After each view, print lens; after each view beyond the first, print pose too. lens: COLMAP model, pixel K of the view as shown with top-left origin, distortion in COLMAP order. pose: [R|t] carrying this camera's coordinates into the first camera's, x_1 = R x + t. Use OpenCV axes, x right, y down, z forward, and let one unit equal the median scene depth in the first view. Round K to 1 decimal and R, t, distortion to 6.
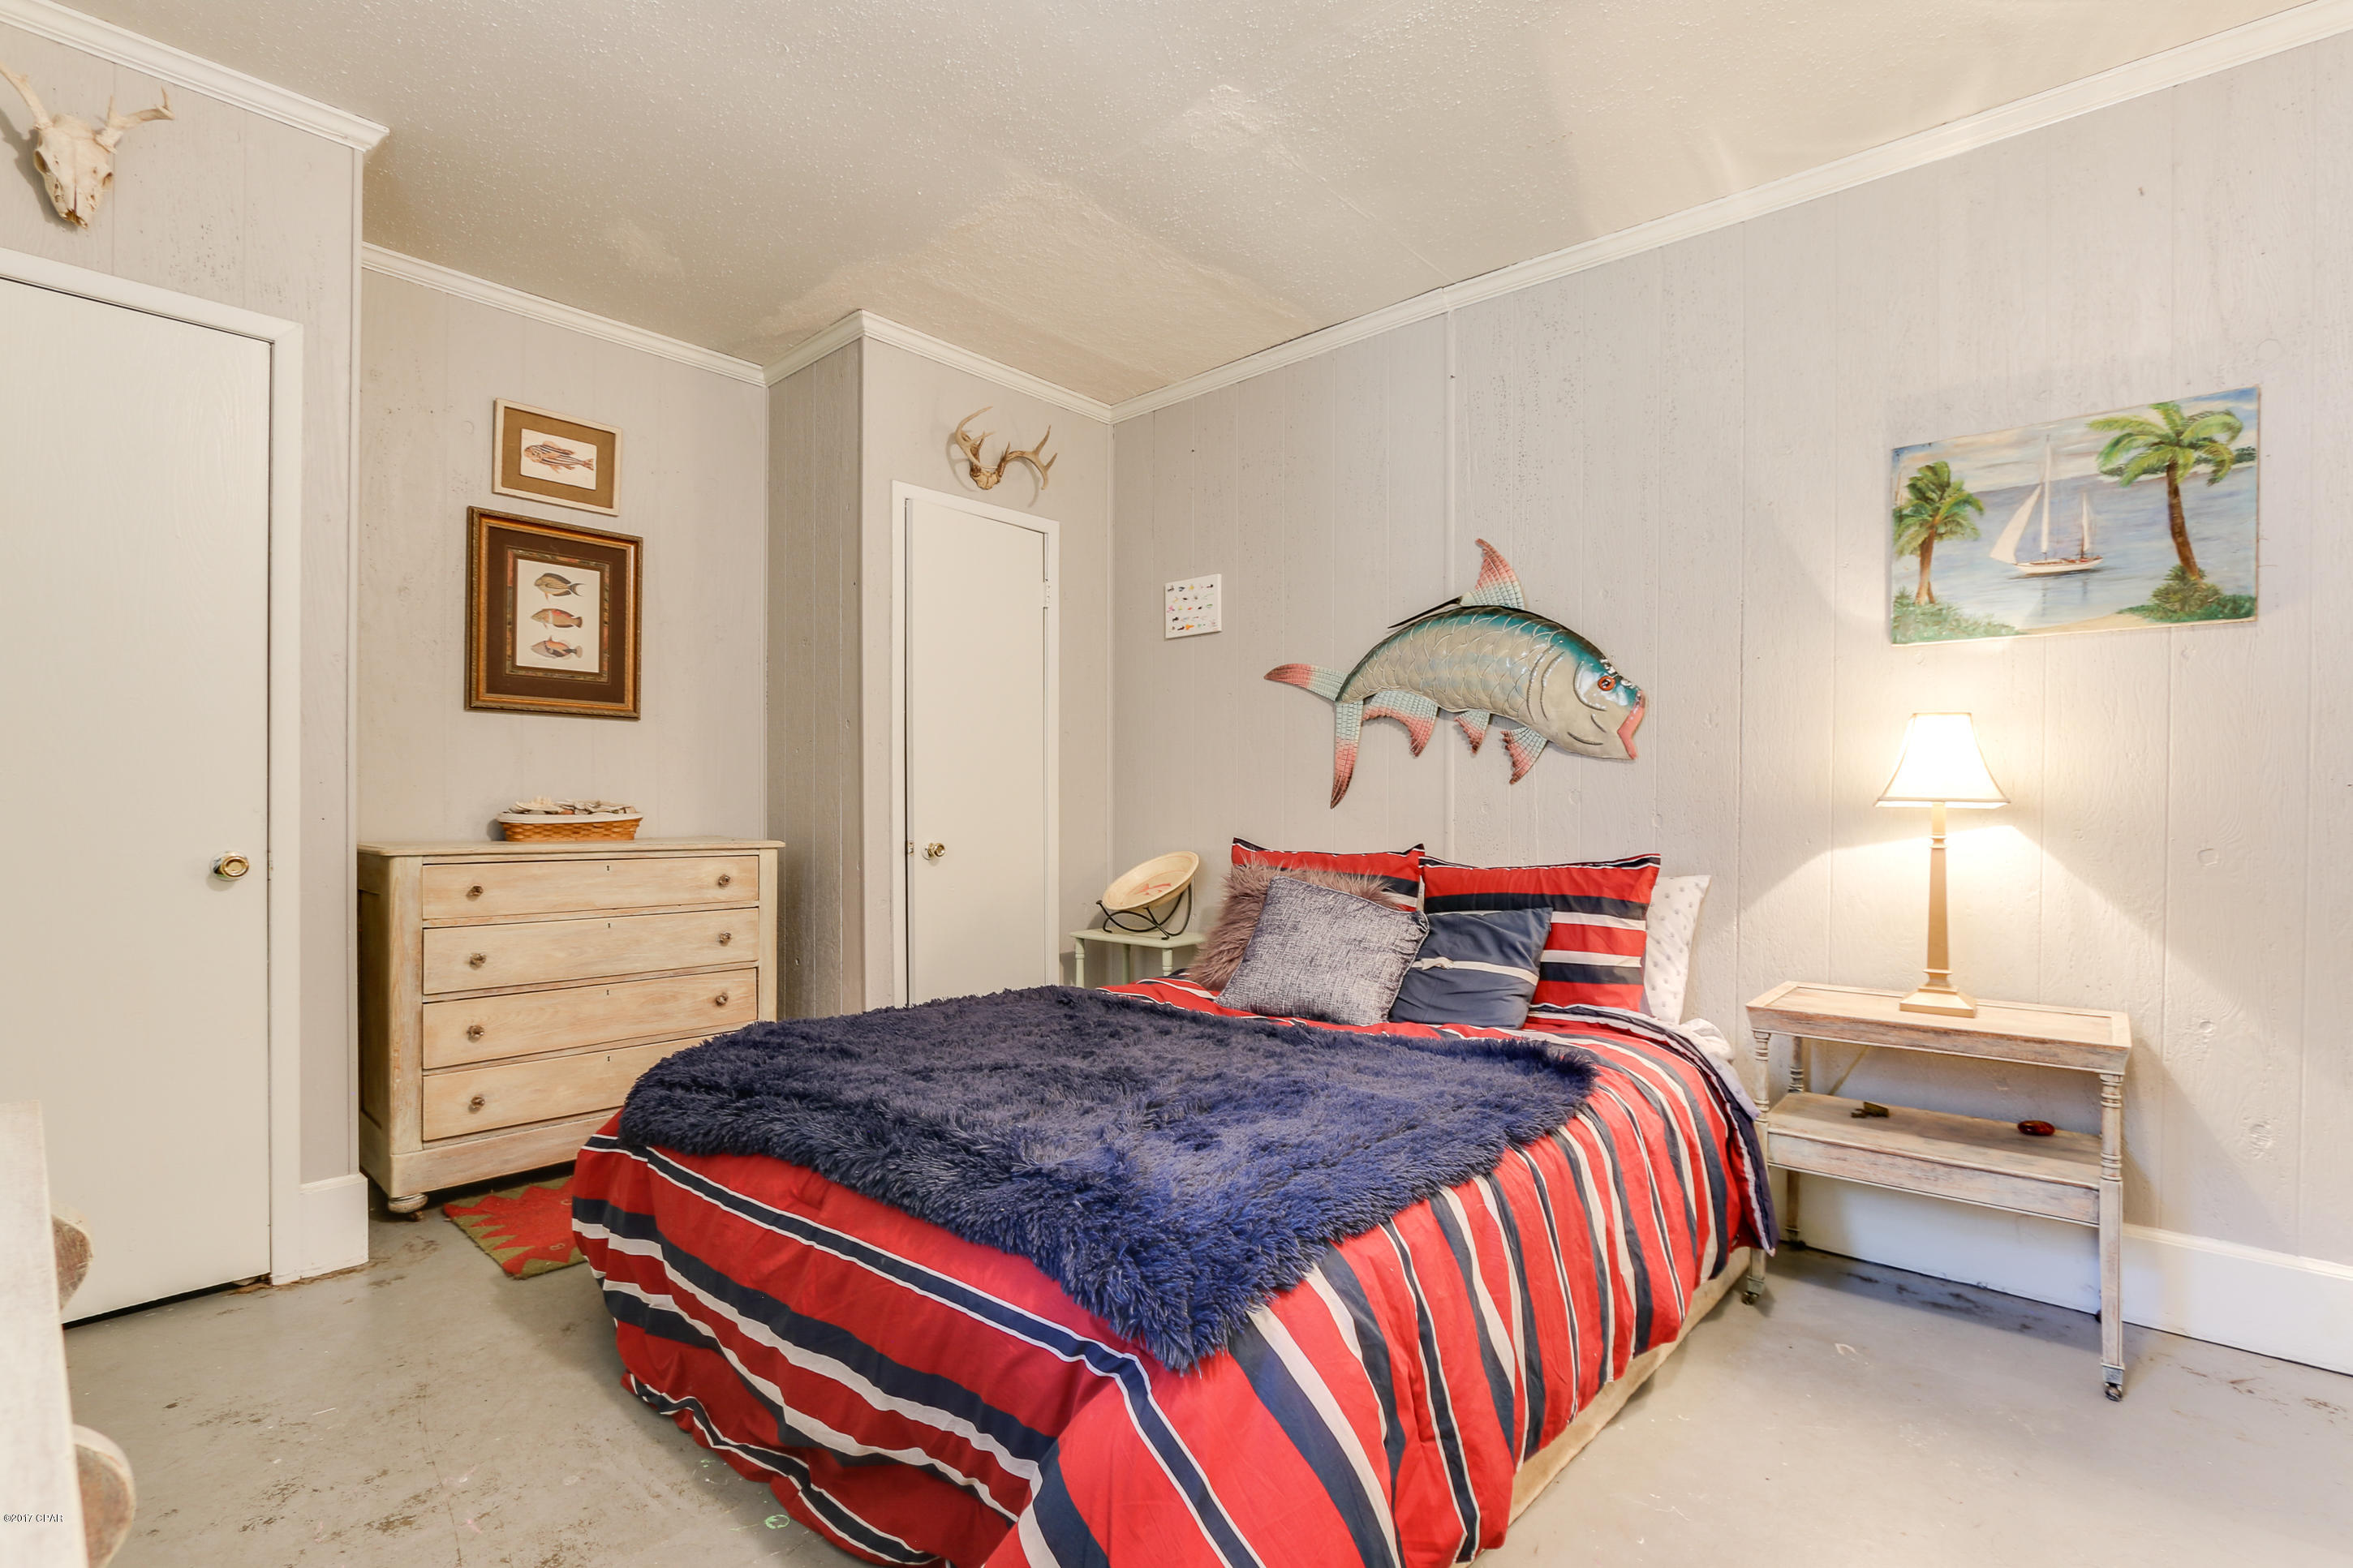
lens RADIAL K [[1098.0, 0, 1180.1], [0, 1098.0, 800.1], [0, 0, 1]] dist [-0.016498, -0.000044]
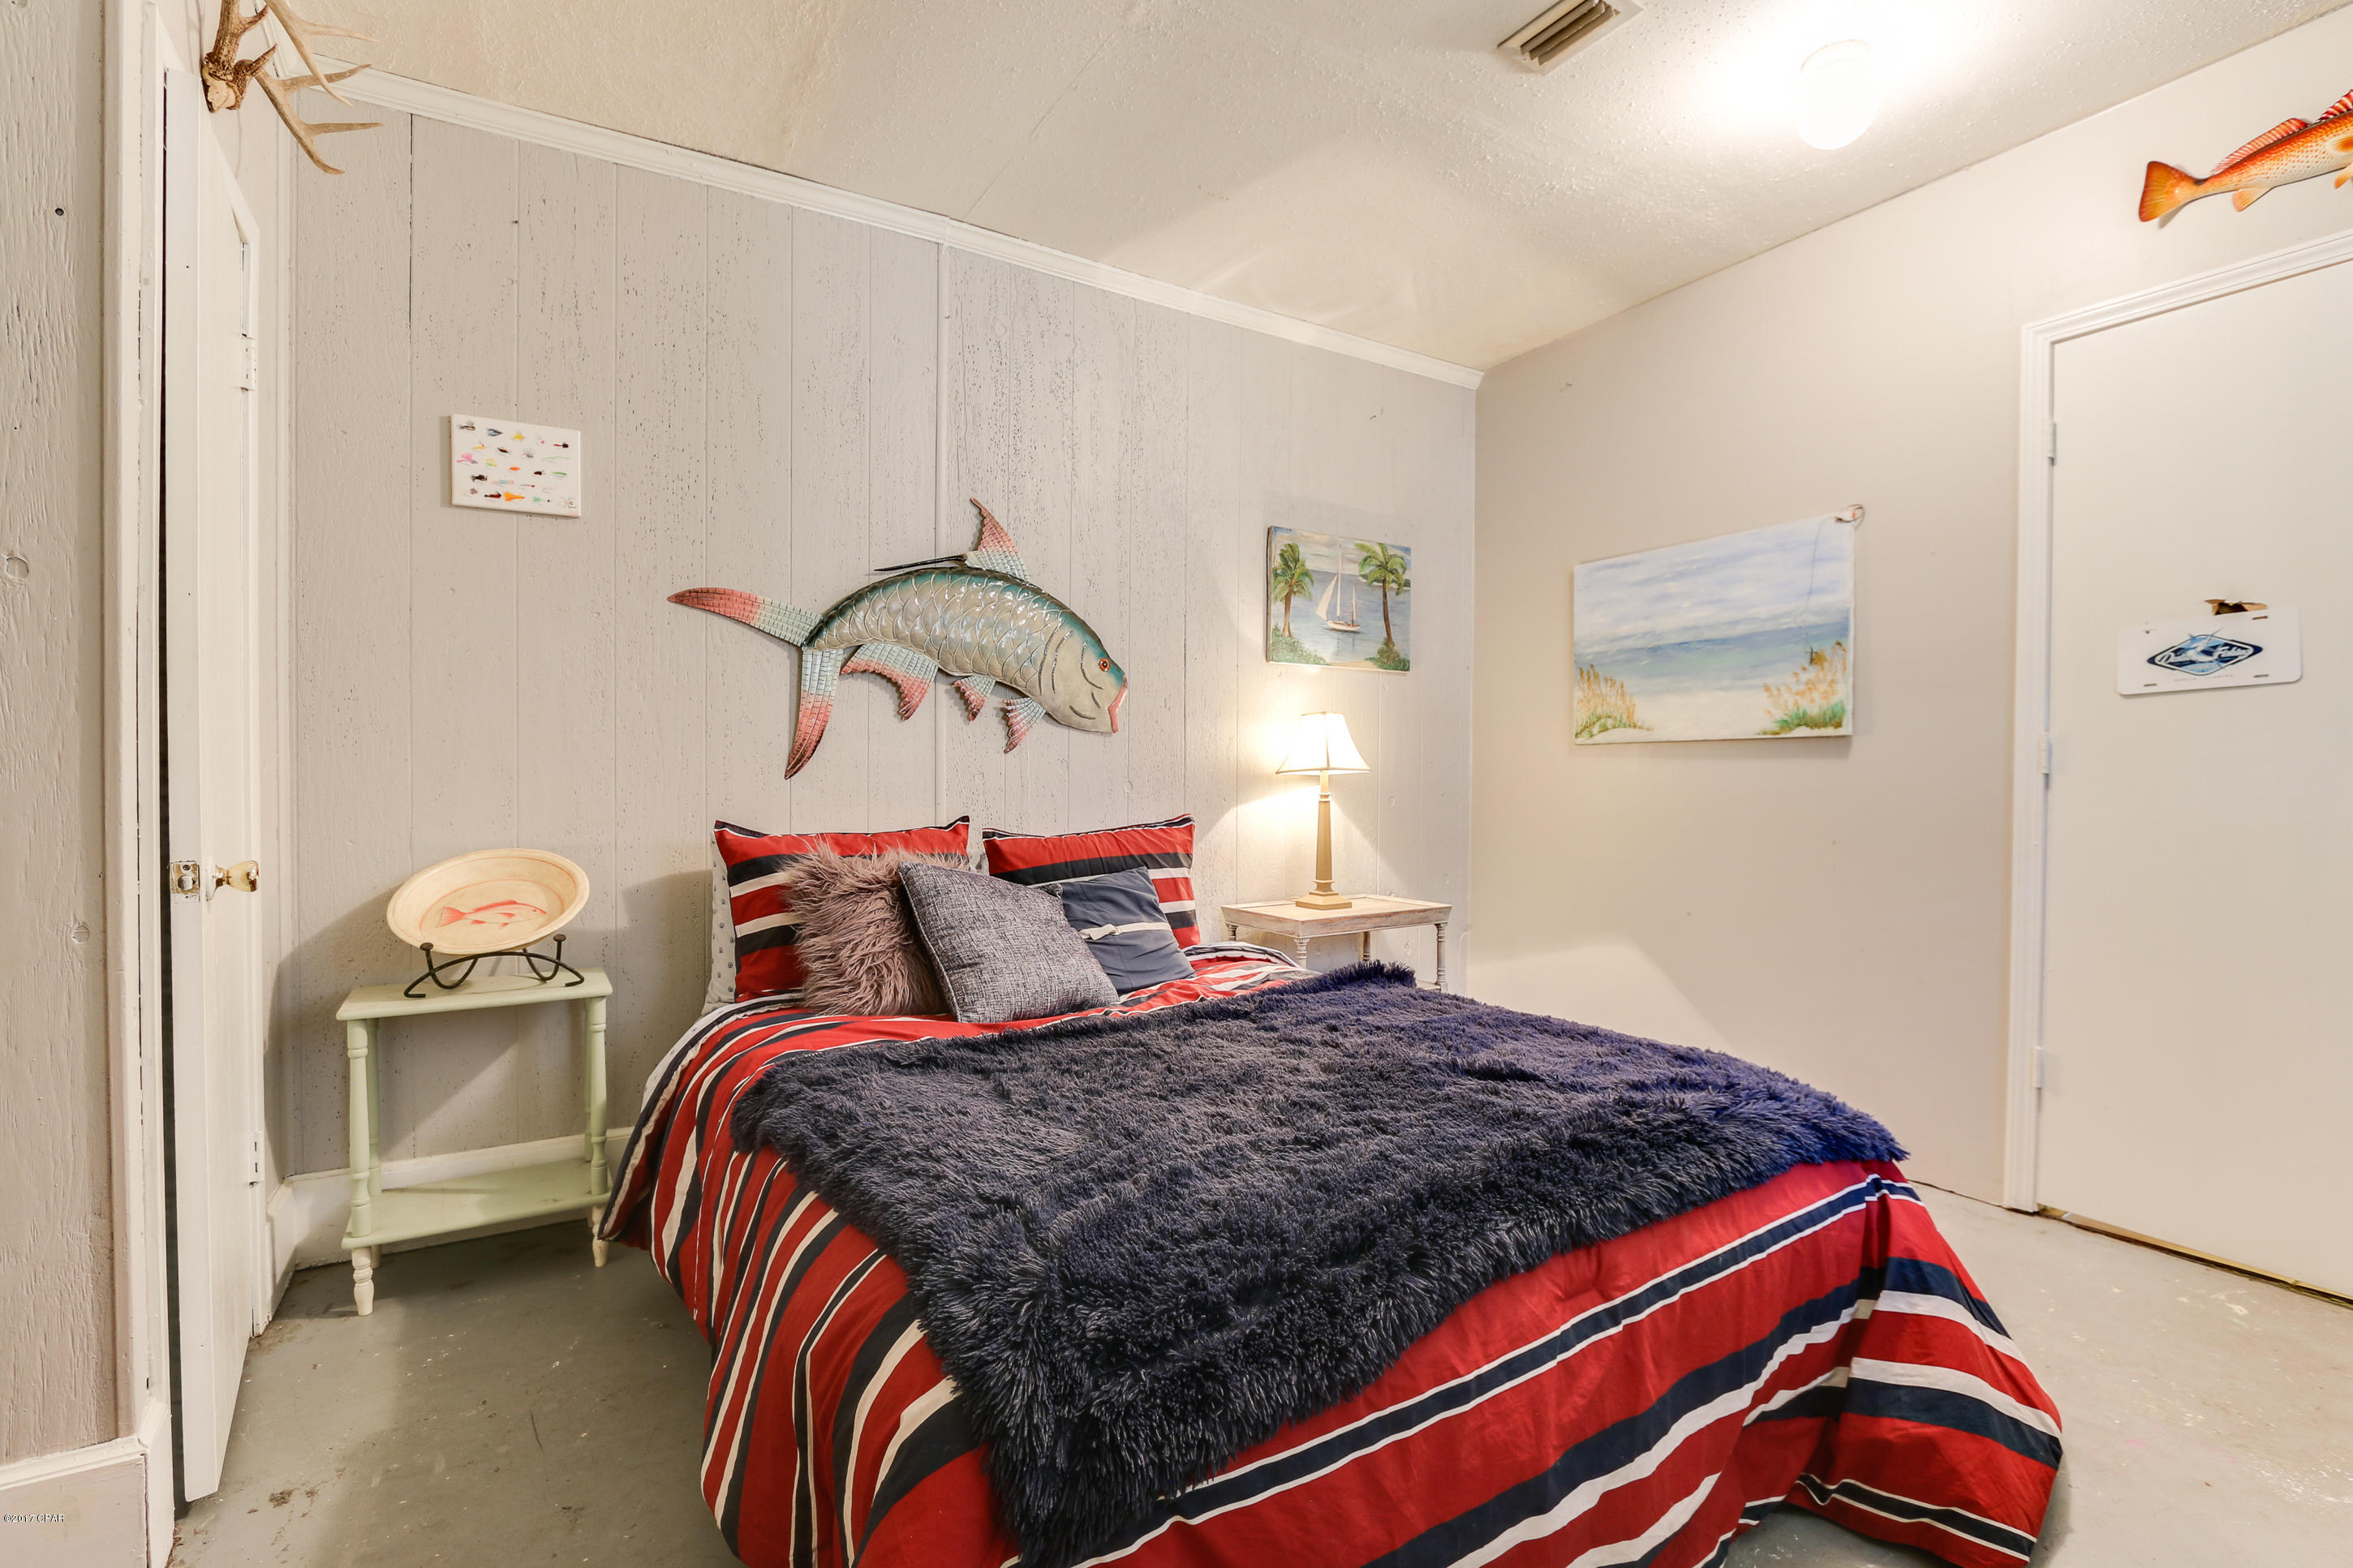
lens RADIAL K [[1098.0, 0, 1180.4], [0, 1098.0, 774.5], [0, 0, 1]] dist [-0.016498, -0.000044]
pose [[0.274753, -0.002130, 0.961512, -0.666853], [0.000571, 0.999998, 0.002052, 0.003195], [-0.961515, -0.000014, 0.274754, 0.614603]]
